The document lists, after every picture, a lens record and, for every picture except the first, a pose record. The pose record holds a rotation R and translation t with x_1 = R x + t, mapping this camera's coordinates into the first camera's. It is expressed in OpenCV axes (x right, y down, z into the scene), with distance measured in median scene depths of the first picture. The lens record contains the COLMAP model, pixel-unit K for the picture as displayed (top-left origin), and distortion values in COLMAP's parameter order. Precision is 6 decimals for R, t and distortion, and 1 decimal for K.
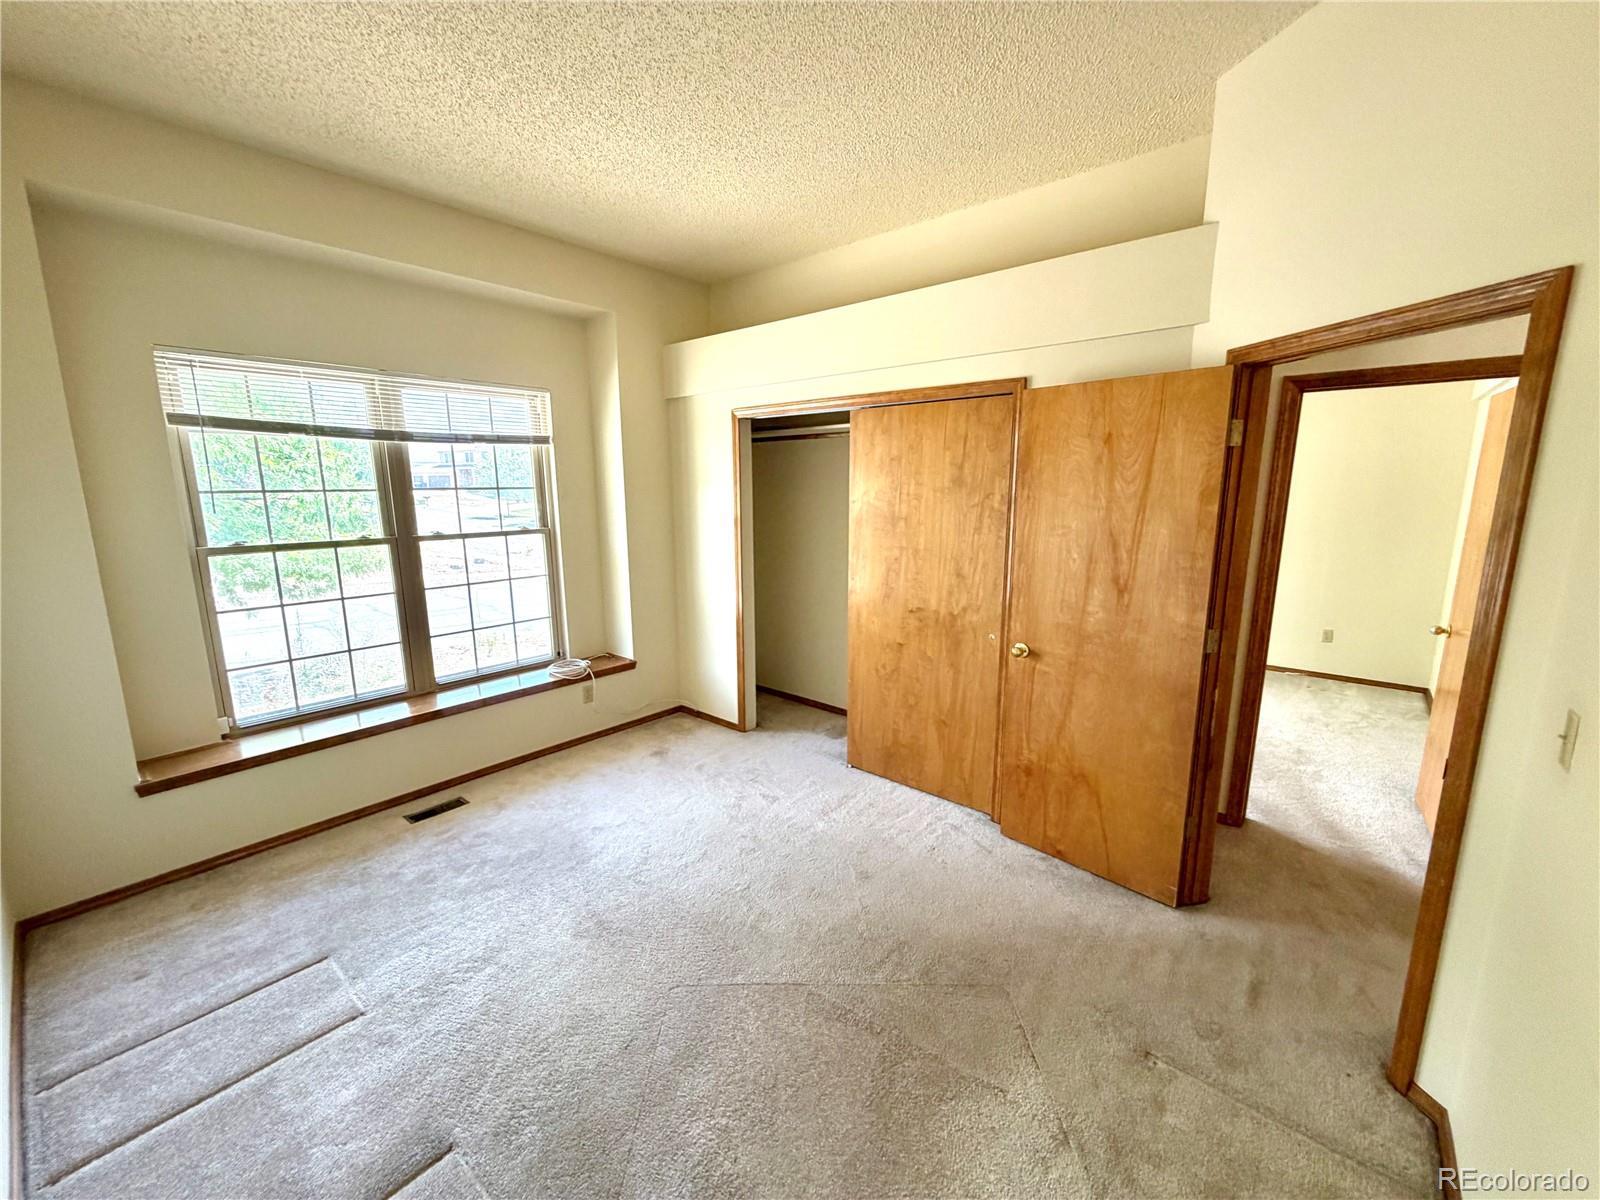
lens RADIAL K [[613.0, 0, 799.8], [0, 613.0, 589.8], [0, 0, 1]] dist [0.002055, 0.000162]
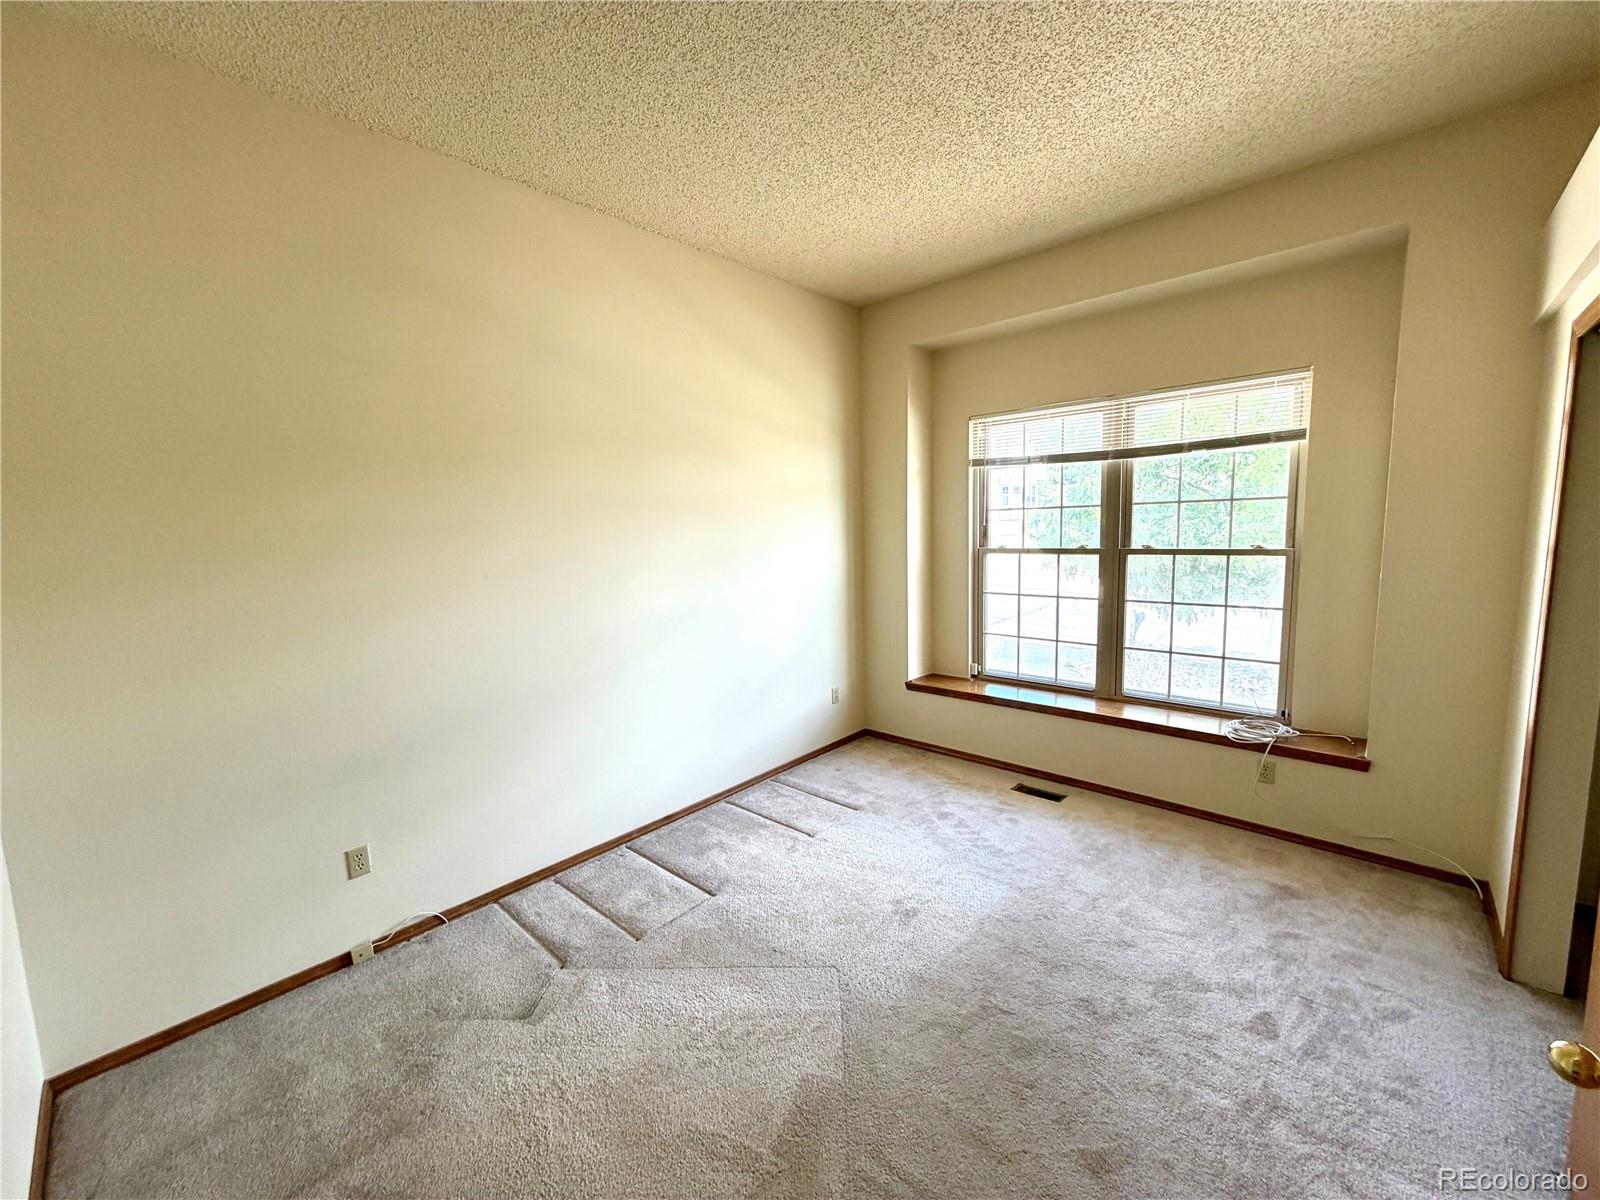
lens RADIAL K [[639.1, 0, 800.0], [0, 639.1, 600.0], [0, 0, 1]] dist [0.001054, -0.000100]
pose [[-0.011809, 0.140391, -0.990026, 0.476347], [-0.124825, 0.982143, 0.140762, -0.088815], [0.992108, 0.125243, 0.005926, 0.469176]]
